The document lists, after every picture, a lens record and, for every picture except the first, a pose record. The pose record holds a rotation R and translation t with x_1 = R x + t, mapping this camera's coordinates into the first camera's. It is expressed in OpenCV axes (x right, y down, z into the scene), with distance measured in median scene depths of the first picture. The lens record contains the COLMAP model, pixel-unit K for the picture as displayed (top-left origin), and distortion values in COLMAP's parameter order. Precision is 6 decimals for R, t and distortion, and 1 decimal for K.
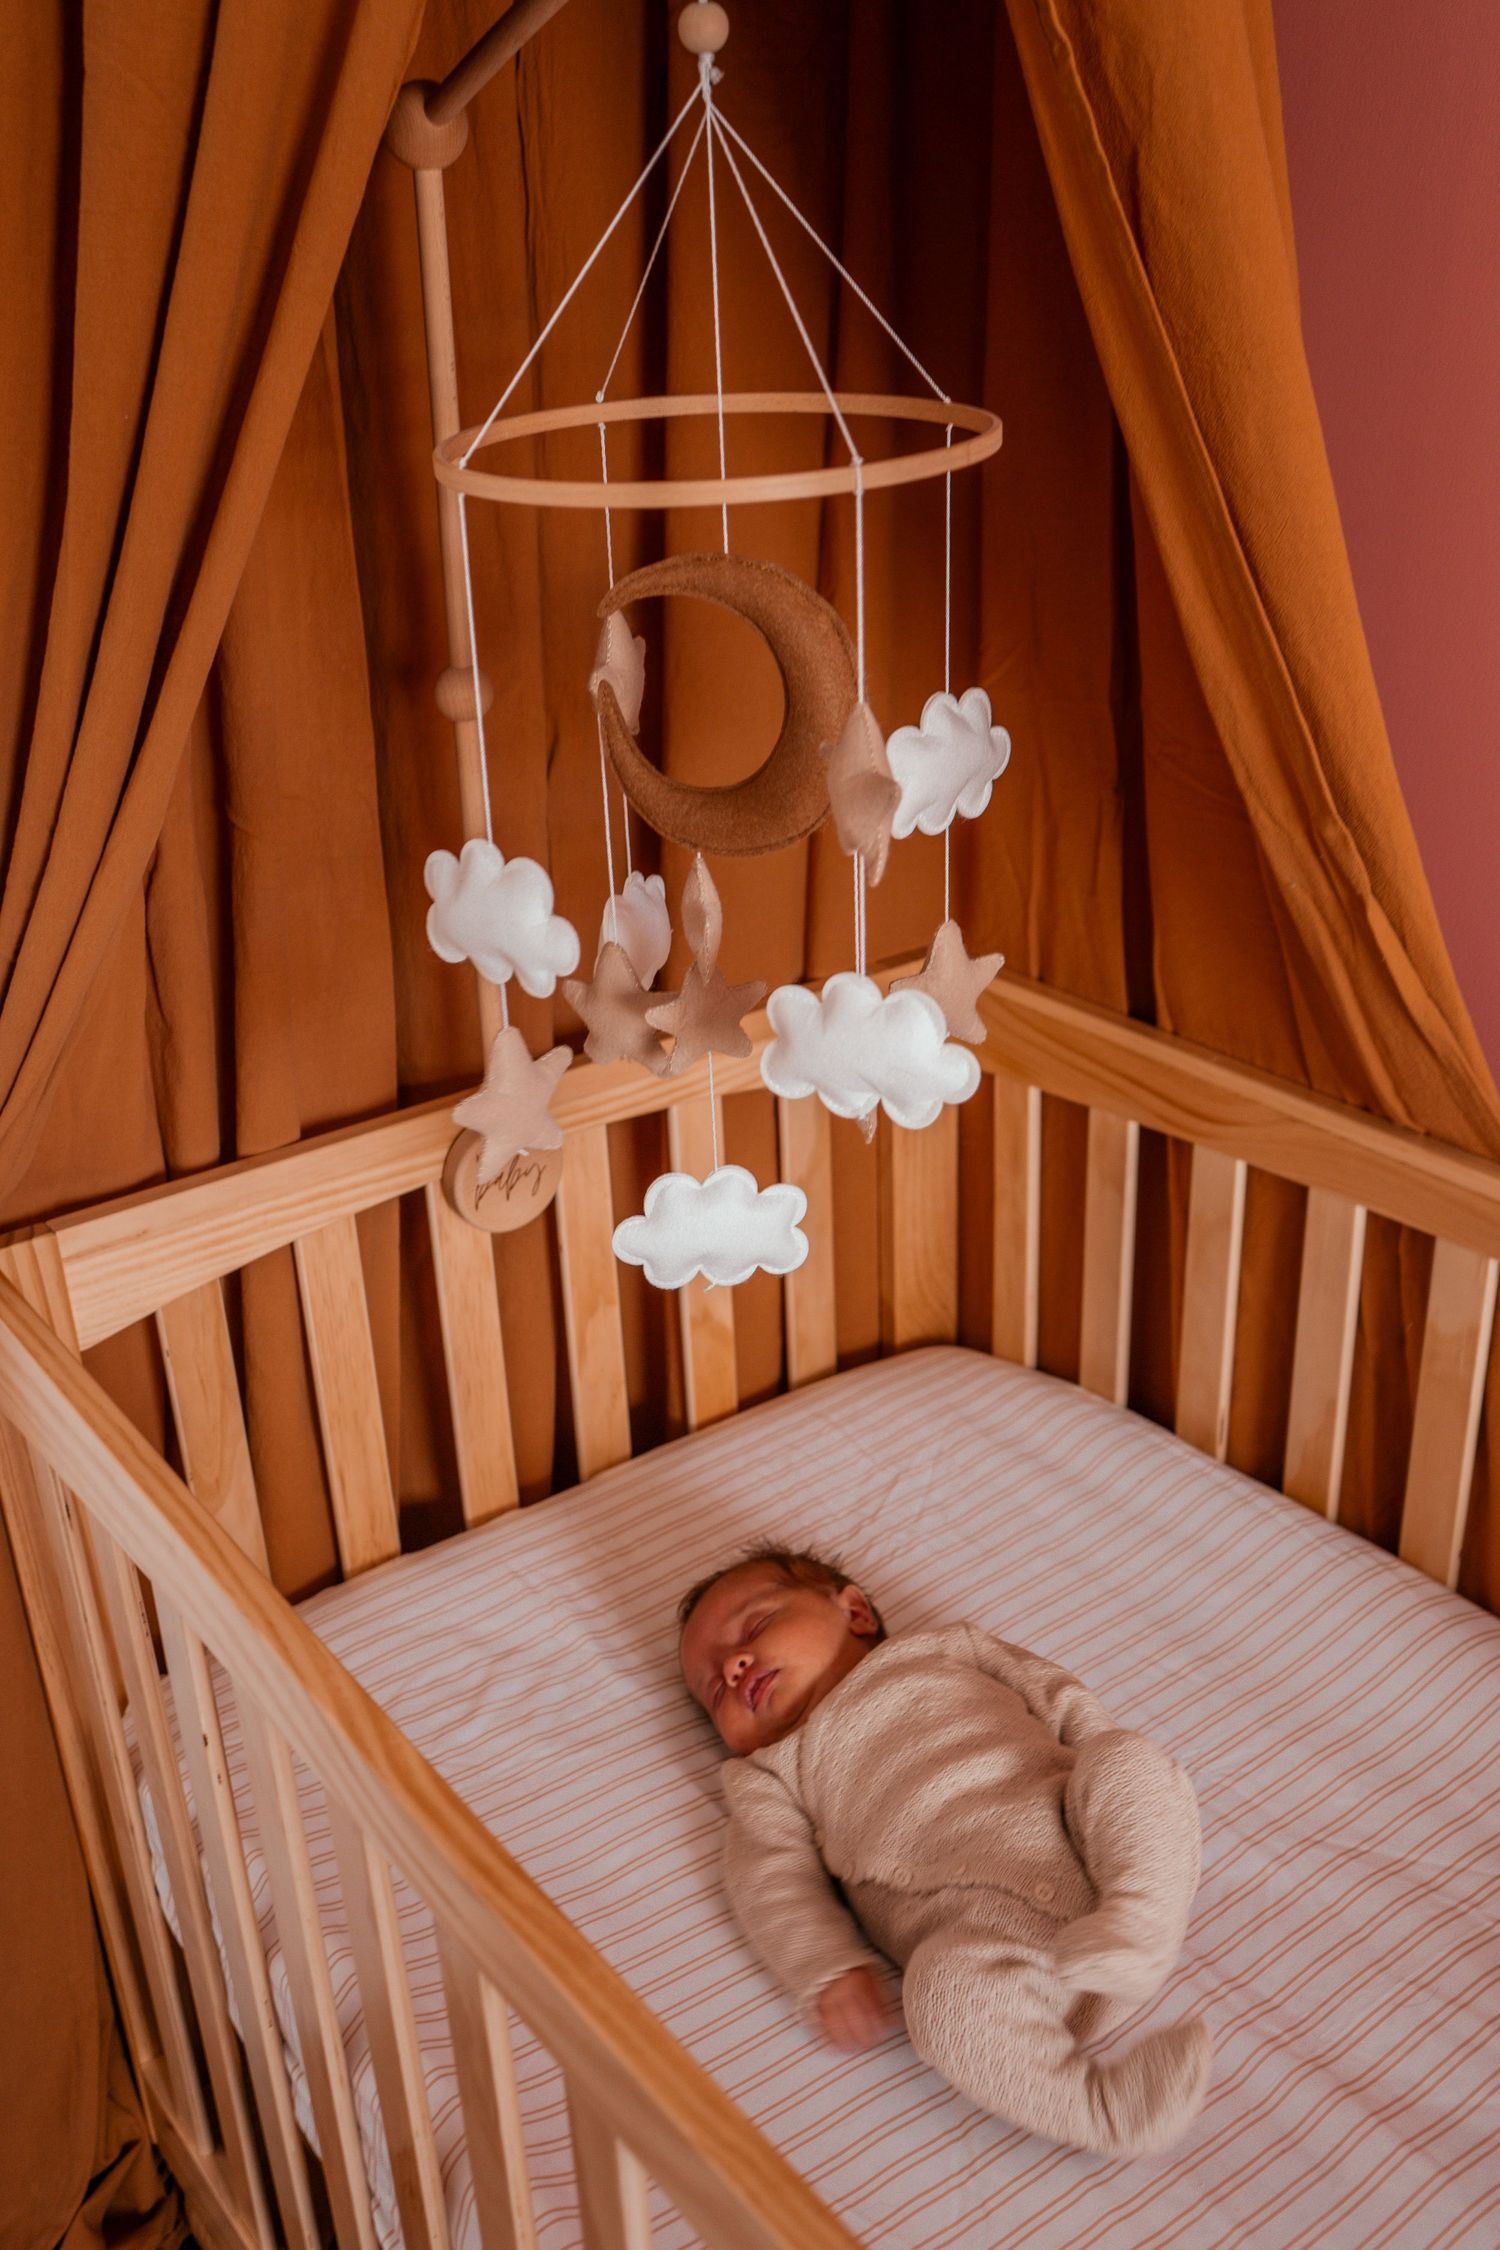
lens RADIAL K [[2227.7, 0, 750.0], [0, 2227.7, 1125.0], [0, 0, 1]] dist [-0.006701, -0.007996]
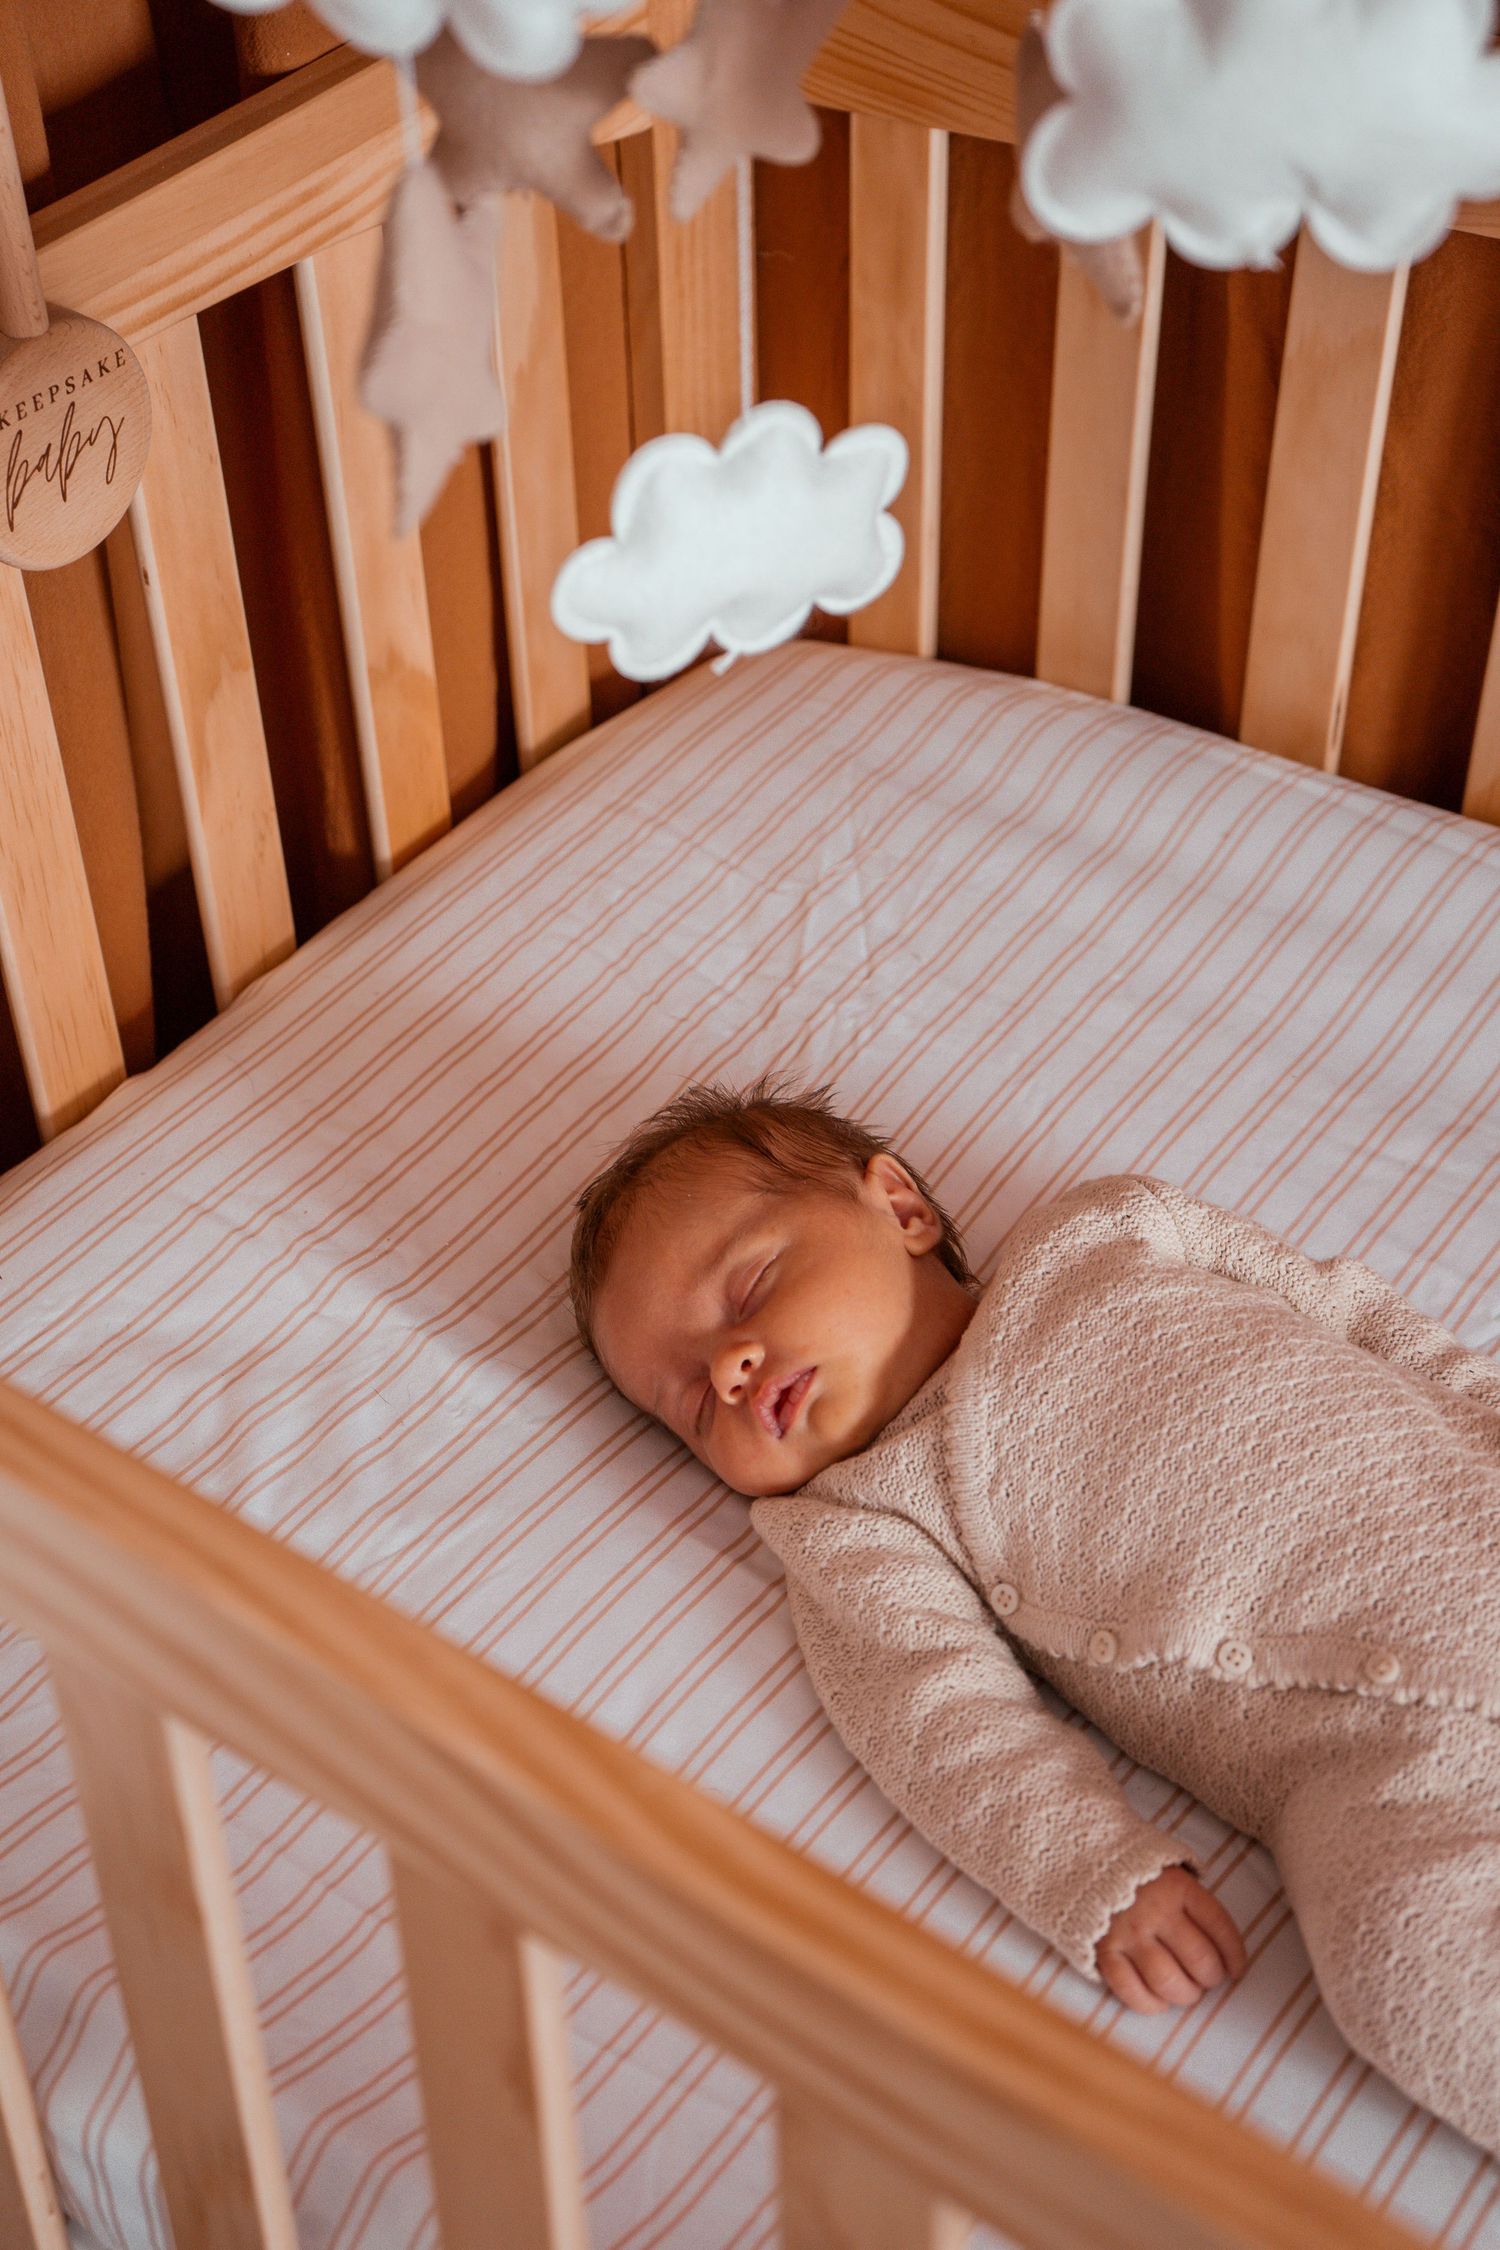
lens RADIAL K [[3216.1, 0, 750.0], [0, 3216.1, 1125.0], [0, 0, 1]] dist [0.318188, 0.008466]
pose [[0.950404, -0.191317, 0.245215, -0.170830], [0.114190, 0.948007, 0.297059, -0.034621], [-0.289298, -0.254325, 0.922836, 0.253792]]
